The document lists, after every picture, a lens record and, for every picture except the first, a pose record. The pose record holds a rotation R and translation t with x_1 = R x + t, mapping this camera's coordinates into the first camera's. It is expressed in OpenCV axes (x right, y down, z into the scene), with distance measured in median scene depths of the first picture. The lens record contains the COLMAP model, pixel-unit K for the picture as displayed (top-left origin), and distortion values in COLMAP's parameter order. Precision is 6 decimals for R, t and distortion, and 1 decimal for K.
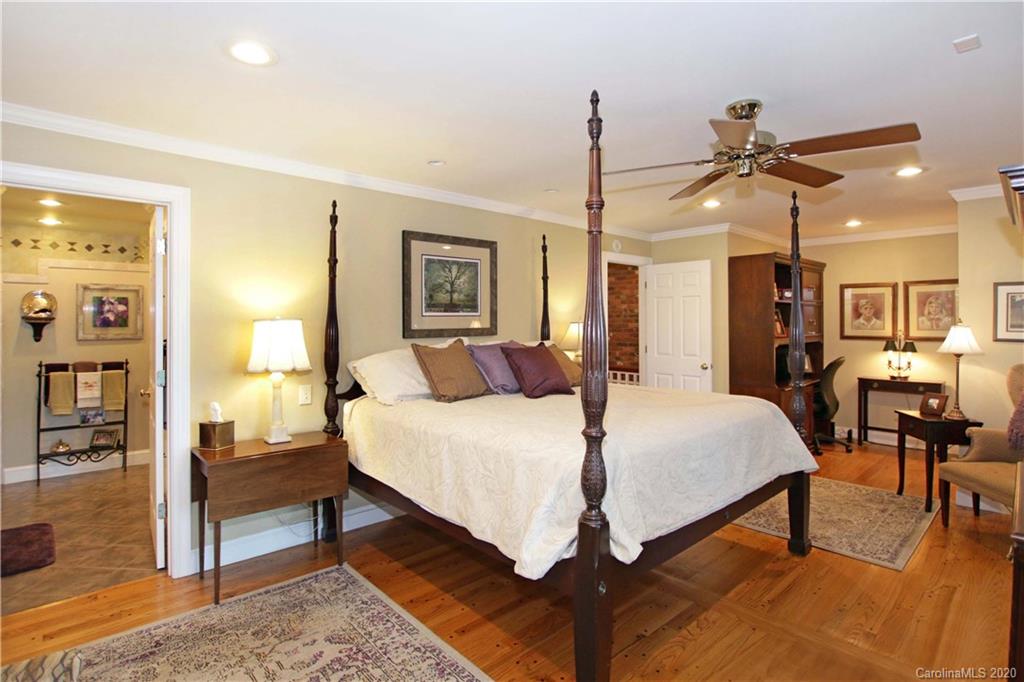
lens RADIAL K [[504.9, 0, 508.7], [0, 504.9, 329.4], [0, 0, 1]] dist [-0.018073, -0.000755]
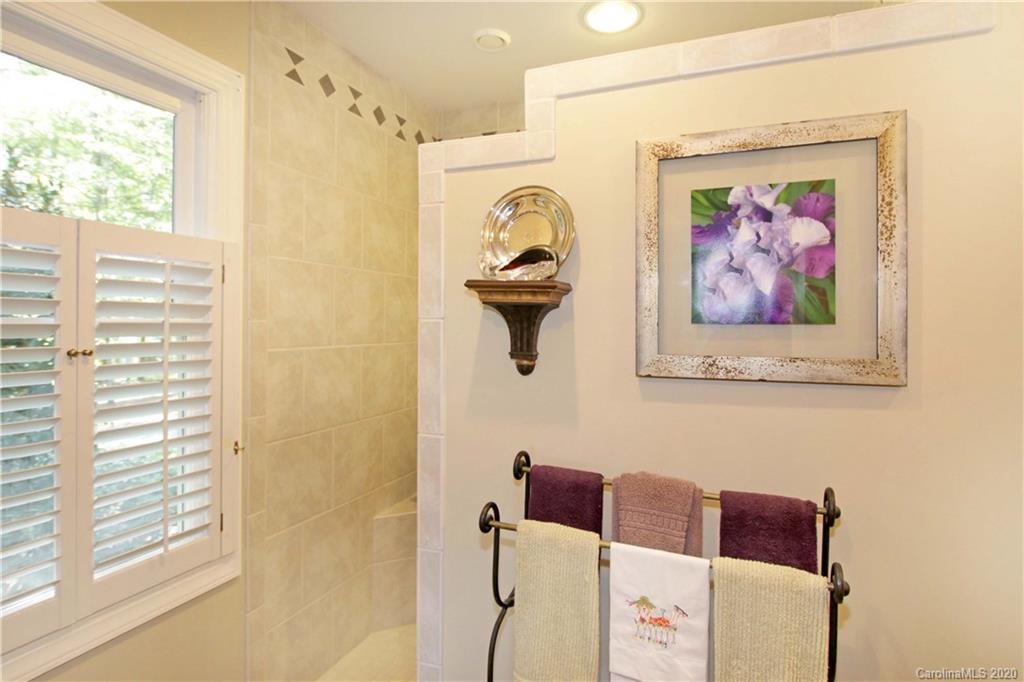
lens RADIAL K [[523.4, 0, 532.9], [0, 523.4, 309.7], [0, 0, 1]] dist [-0.001156, 0.000070]
pose [[0.429414, -0.006178, -0.903087, -0.660809], [-0.010460, 0.999876, -0.011814, -0.007299], [0.903047, 0.014520, 0.429296, 0.846655]]
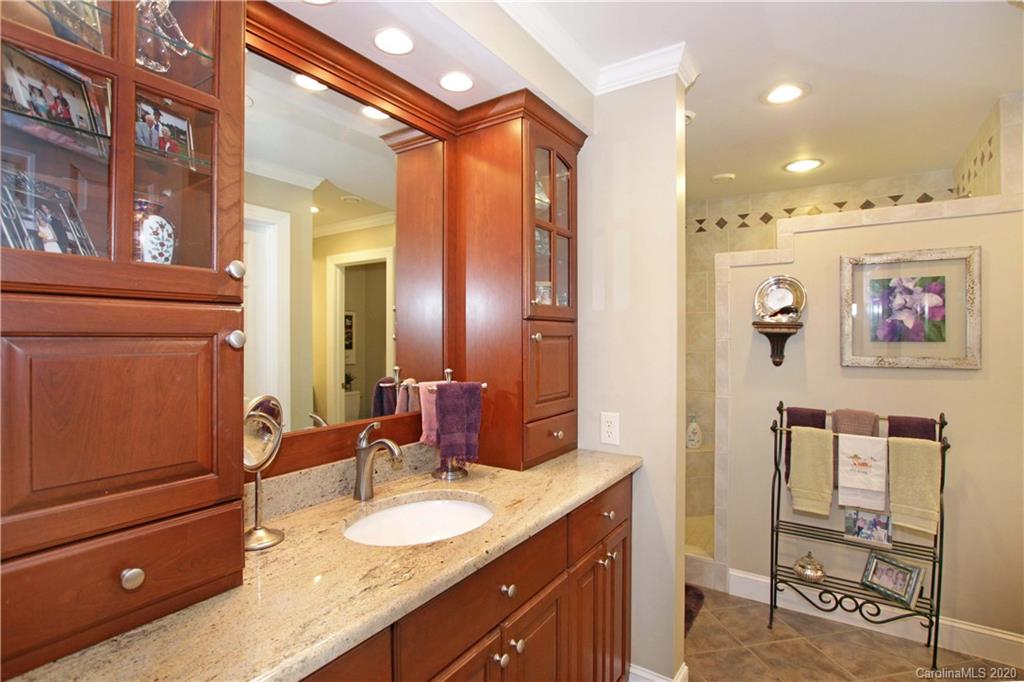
lens RADIAL K [[504.9, 0, 508.7], [0, 504.9, 329.4], [0, 0, 1]] dist [-0.018073, -0.000755]
pose [[0.235660, 0.001177, -0.971835, -0.444010], [-0.003398, 0.999994, 0.000387, -0.015754], [0.971830, 0.003211, 0.235662, 0.542600]]
